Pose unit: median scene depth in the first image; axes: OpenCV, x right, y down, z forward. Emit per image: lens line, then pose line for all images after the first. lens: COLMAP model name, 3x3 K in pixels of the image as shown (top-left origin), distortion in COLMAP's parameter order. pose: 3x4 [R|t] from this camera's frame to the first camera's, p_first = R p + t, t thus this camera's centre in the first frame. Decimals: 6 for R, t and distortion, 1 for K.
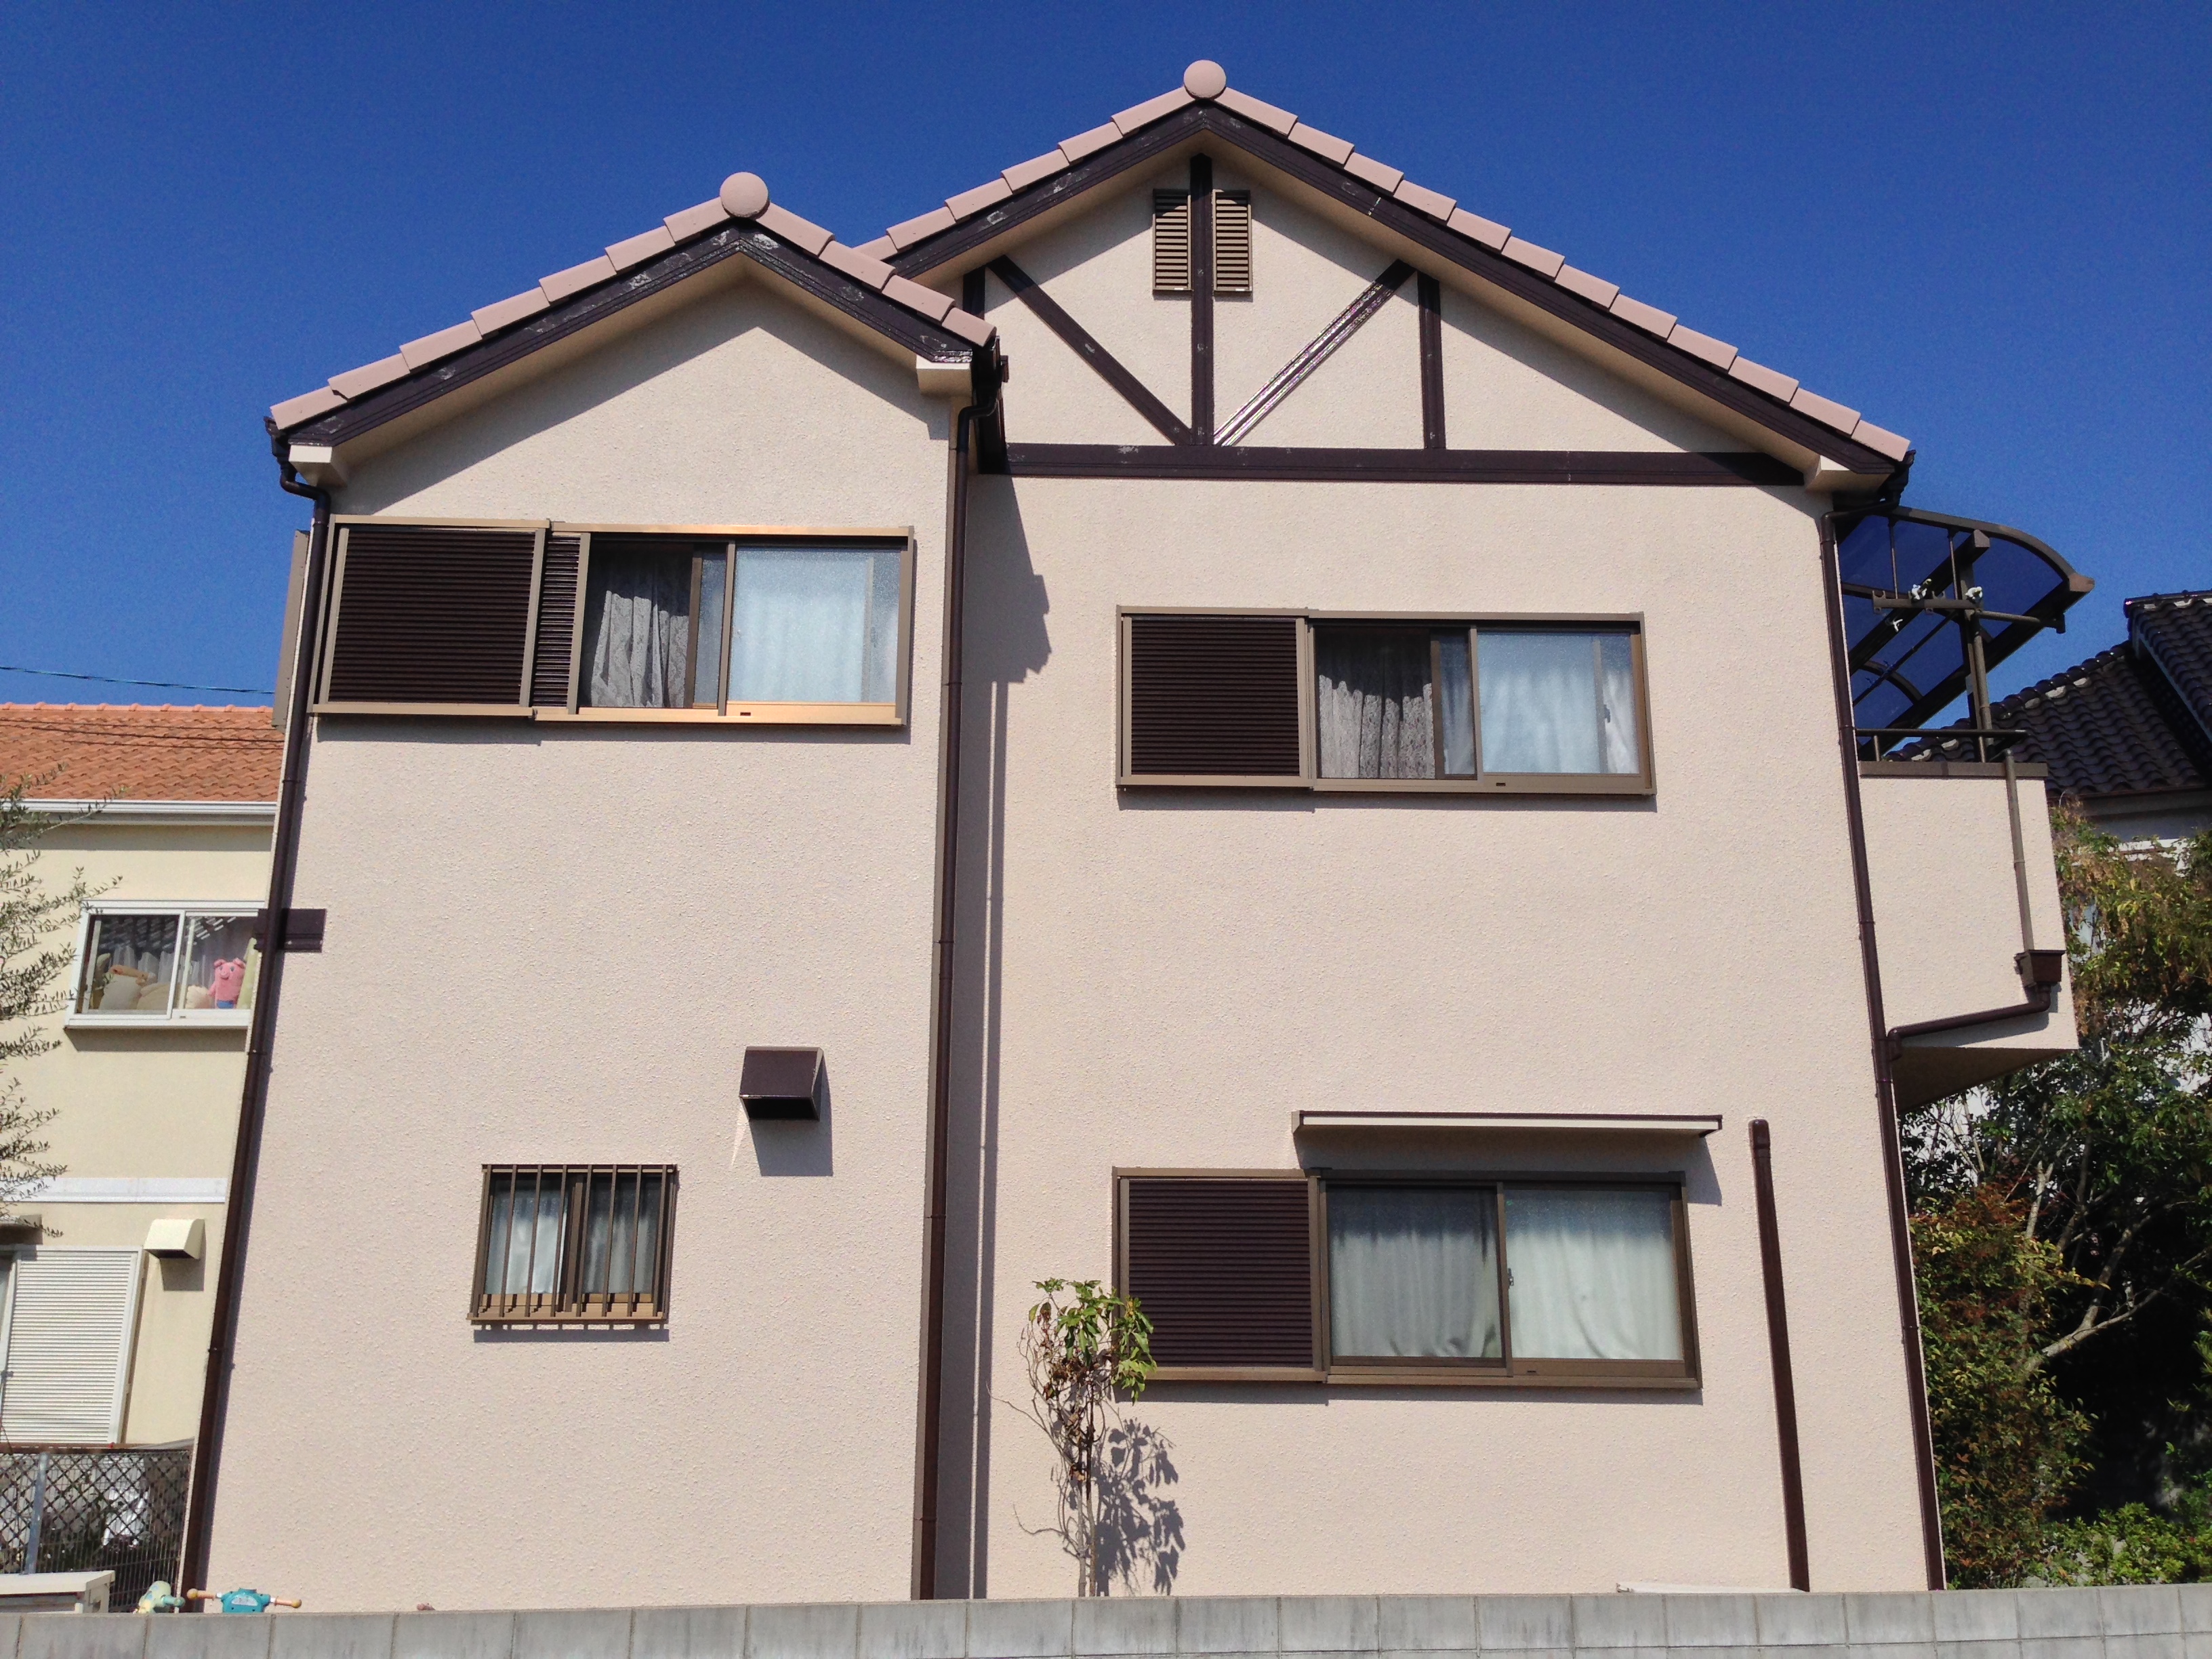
lens RADIAL K [[2031.4, 0, 1106.0], [0, 2031.4, 829.5], [0, 0, 1]] dist [0.114119, -0.202333]
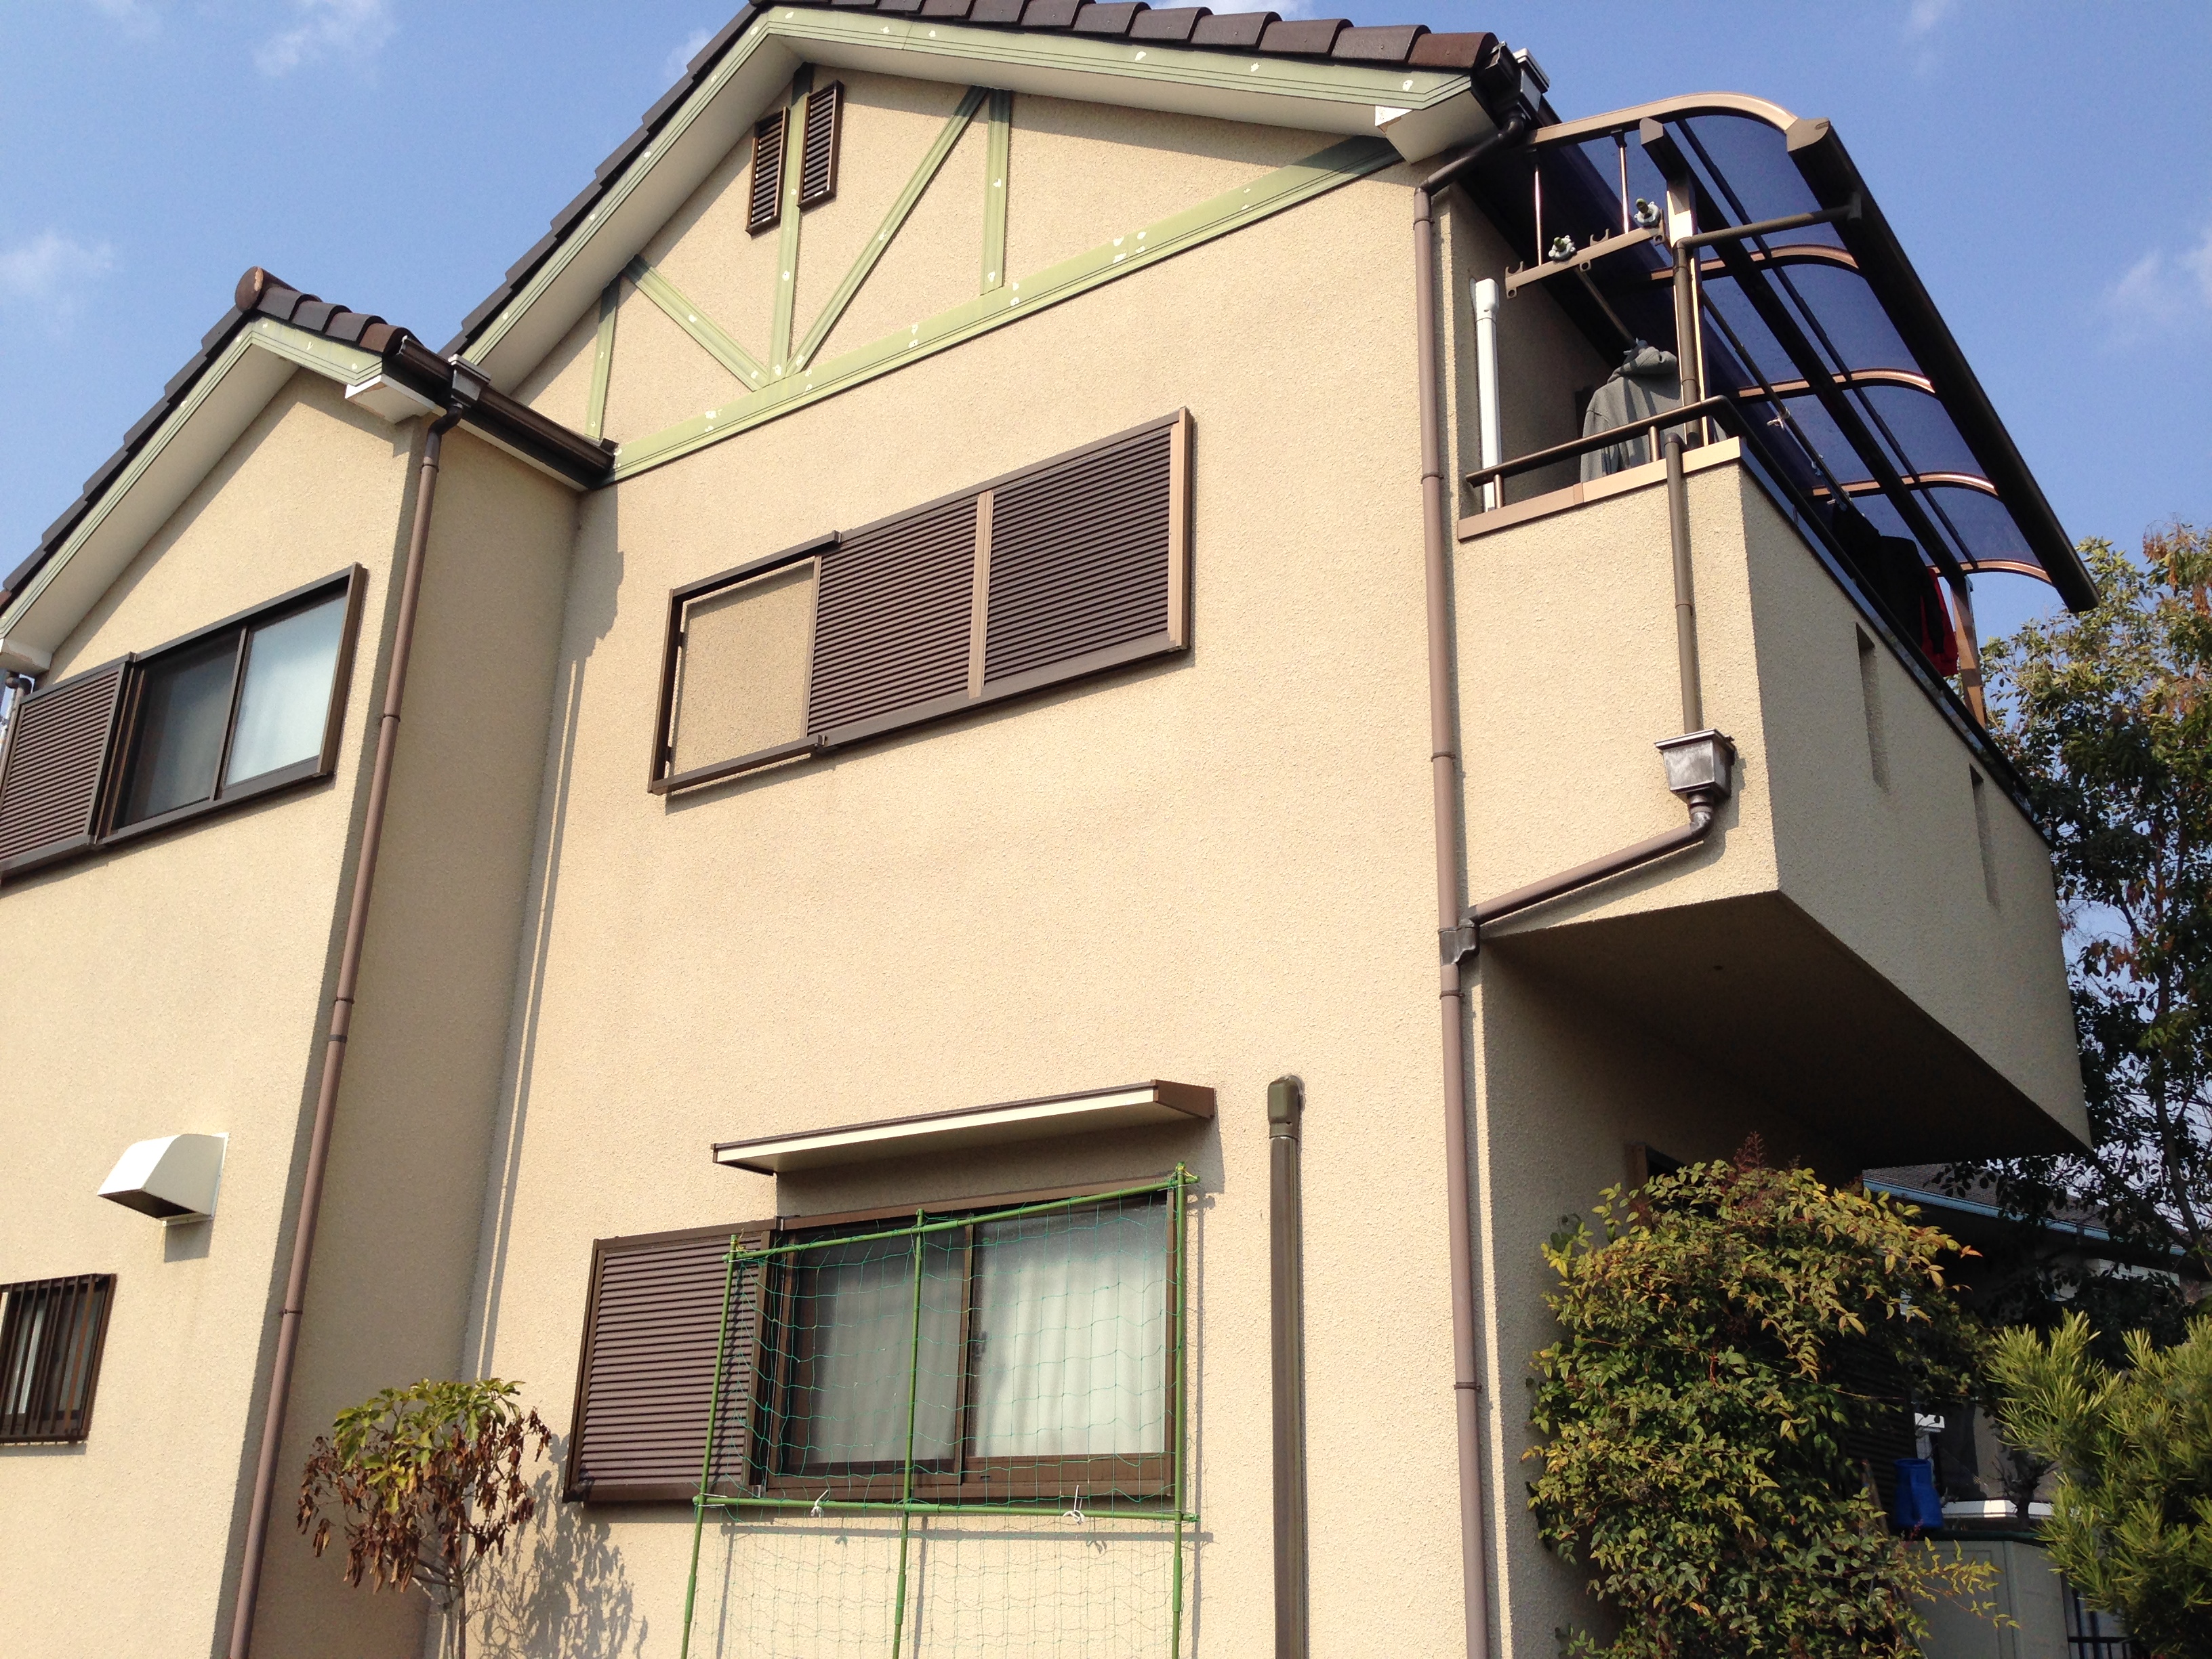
lens RADIAL K [[2023.7, 0, 1109.8], [0, 2023.7, 807.6], [0, 0, 1]] dist [0.132091, -0.269378]
pose [[0.801263, -0.205890, -0.561771, 0.665499], [0.155530, 0.978324, -0.136722, 0.137623], [0.577744, 0.022178, 0.815917, 0.431250]]
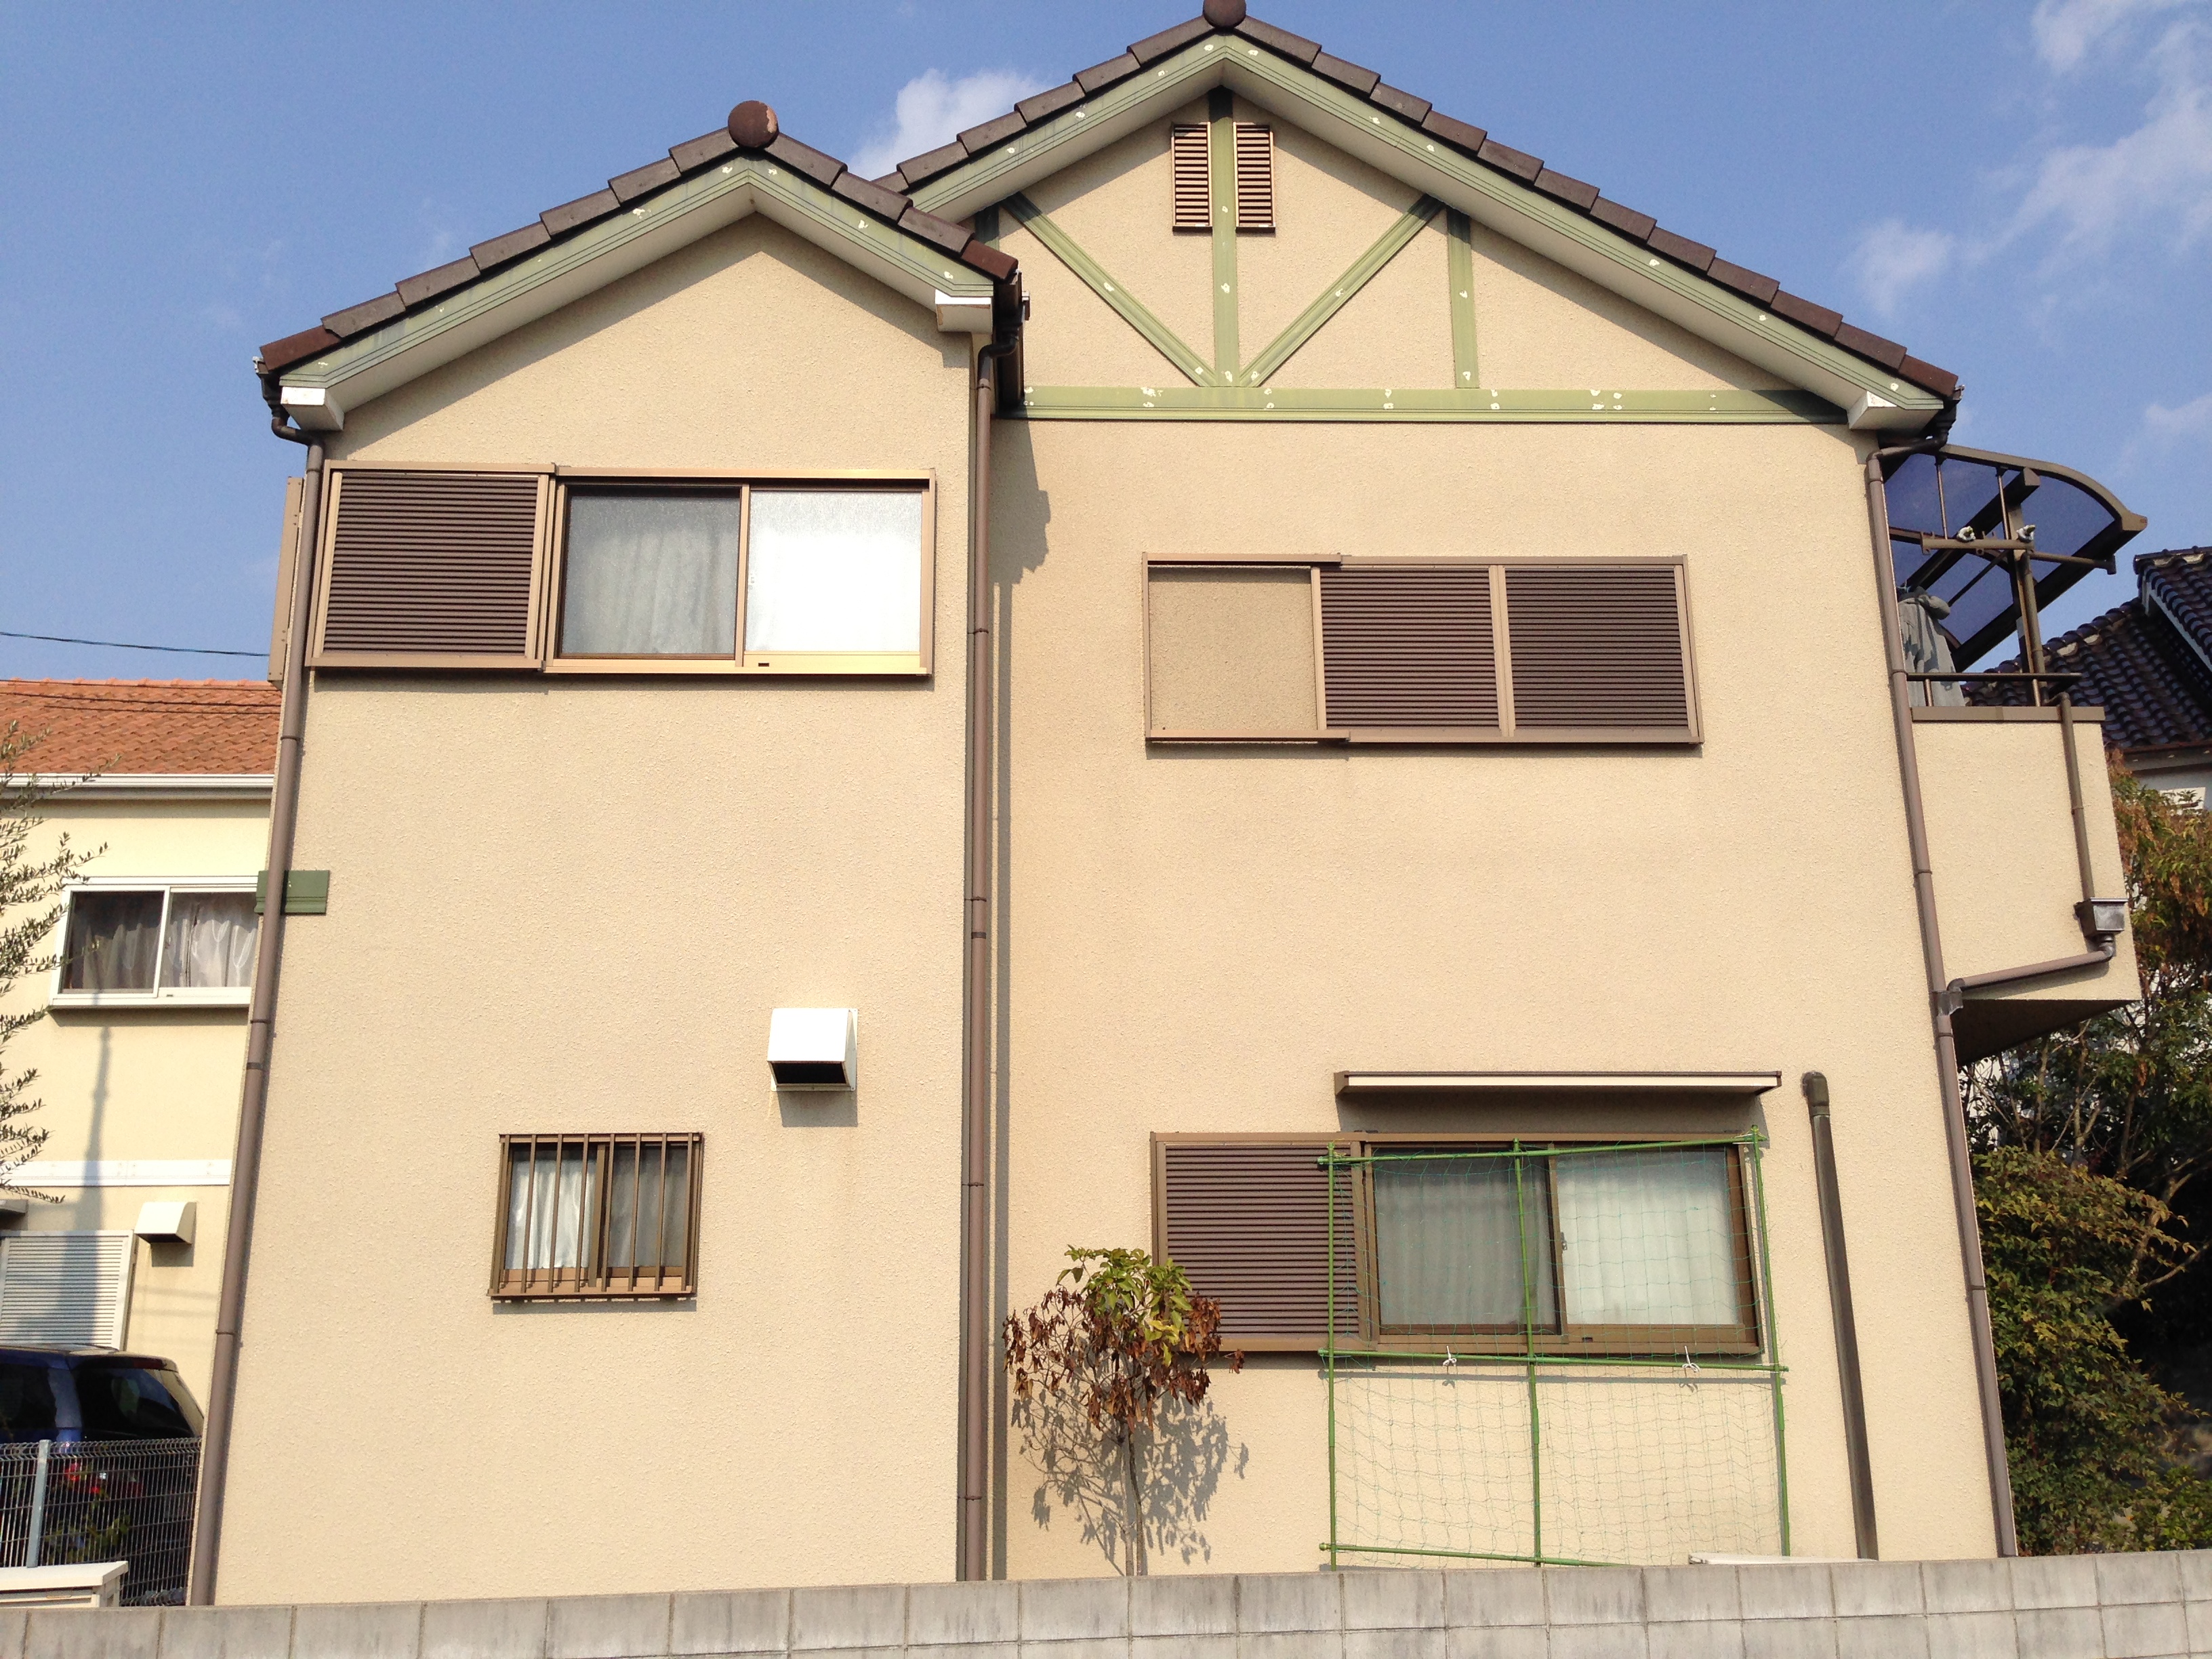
lens RADIAL K [[2031.4, 0, 1106.0], [0, 2031.4, 829.5], [0, 0, 1]] dist [0.114119, -0.202333]
pose [[0.999892, -0.009203, 0.011481, -0.026101], [0.009099, 0.999917, 0.009113, 0.013341], [-0.011564, -0.009007, 0.999893, 0.036324]]
